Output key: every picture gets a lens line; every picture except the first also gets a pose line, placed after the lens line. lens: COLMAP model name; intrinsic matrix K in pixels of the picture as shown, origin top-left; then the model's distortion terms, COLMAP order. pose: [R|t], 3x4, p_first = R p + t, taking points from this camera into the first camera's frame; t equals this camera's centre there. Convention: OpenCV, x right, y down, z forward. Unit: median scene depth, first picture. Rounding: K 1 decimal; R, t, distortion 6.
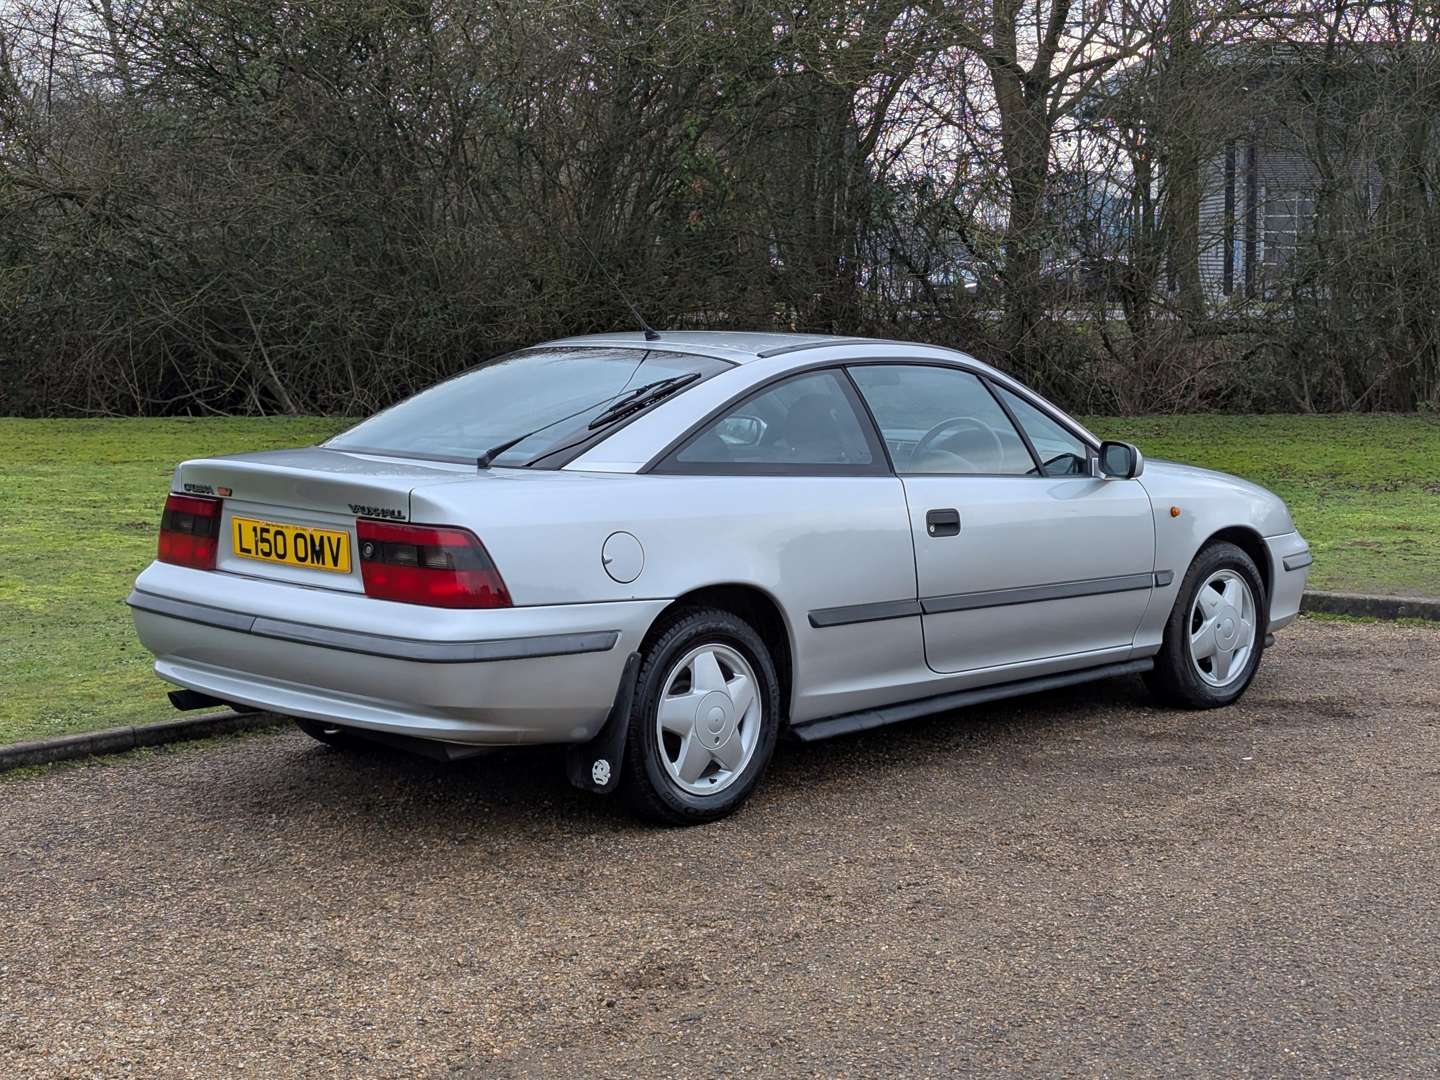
lens RADIAL K [[2350.8, 0, 720.0], [0, 2350.8, 540.0], [0, 0, 1]] dist [0.285440, -0.027226]
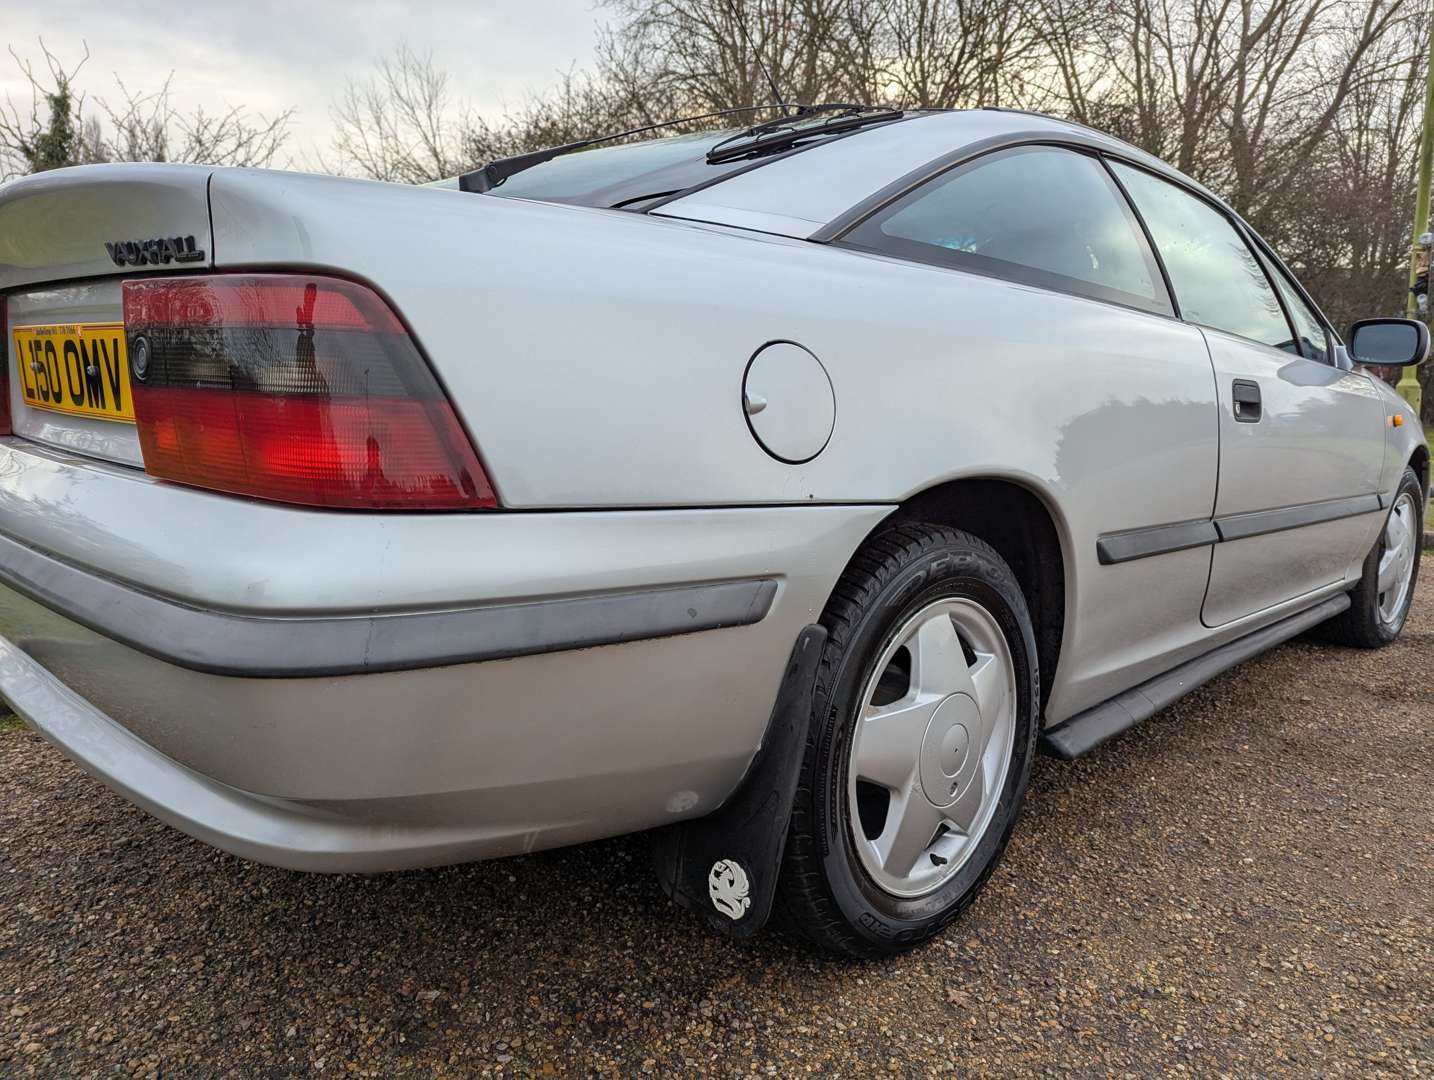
lens RADIAL K [[1009.2, 0, 737.1], [0, 1009.2, 553.8], [0, 0, 1]] dist [0.034866, -0.000634]
pose [[0.999800, 0.019744, -0.003036, -0.048032], [-0.019540, 0.998199, 0.056720, 0.023696], [0.004151, -0.056649, 0.998386, 0.789502]]
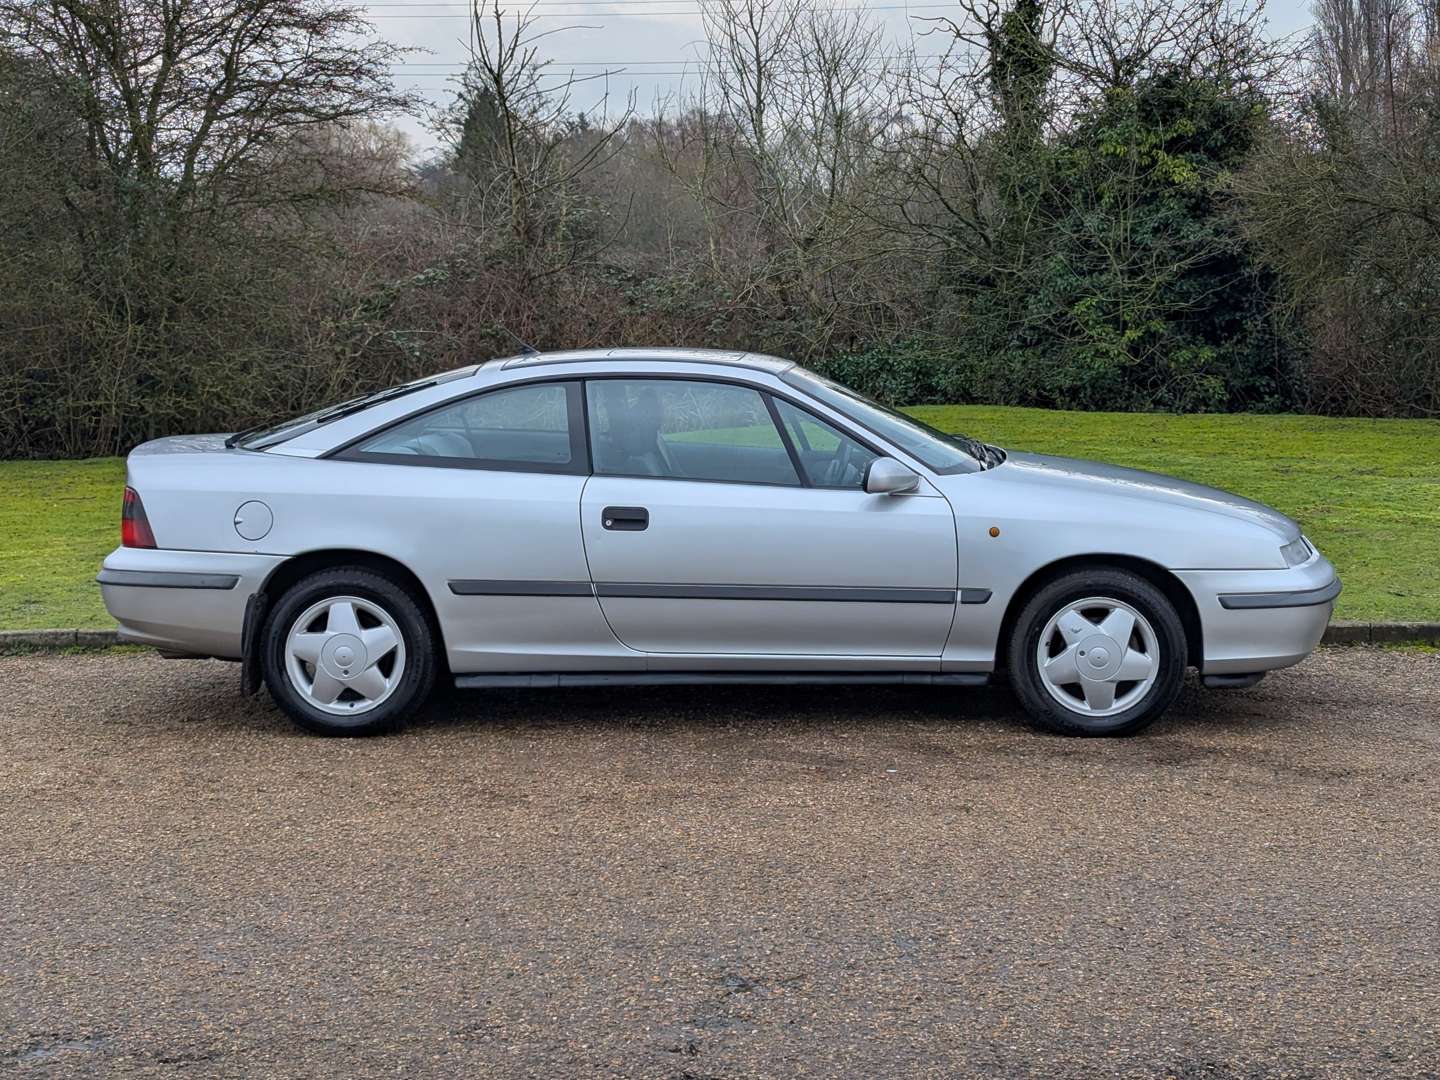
lens RADIAL K [[2350.8, 0, 720.0], [0, 2350.8, 540.0], [0, 0, 1]] dist [0.285440, -0.027226]
pose [[0.645626, 0.072326, -0.760221, 1.091422], [-0.067263, 0.997022, 0.037730, -0.047418], [0.760686, 0.026776, 0.648568, 0.329186]]
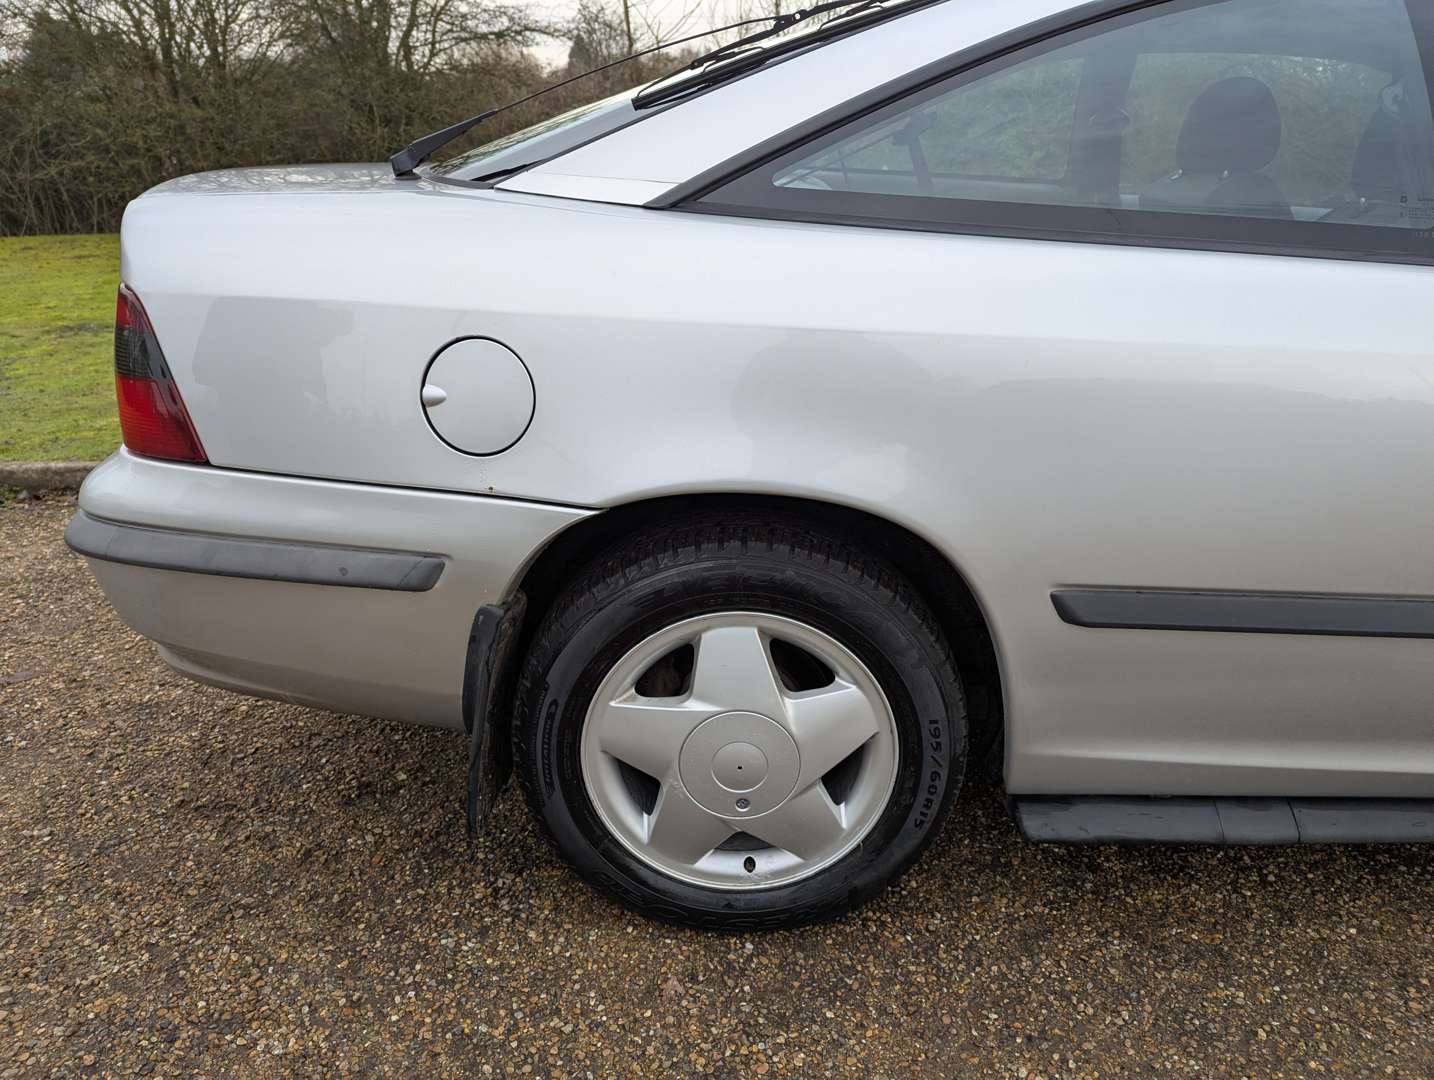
lens RADIAL K [[1008.2, 0, 736.4], [0, 1008.2, 546.4], [0, 0, 1]] dist [0.045365, -0.003854]
pose [[0.682875, 0.268177, -0.679531, 0.123946], [-0.084342, 0.952904, 0.291307, -0.024270], [0.725650, -0.141613, 0.673333, 0.872033]]
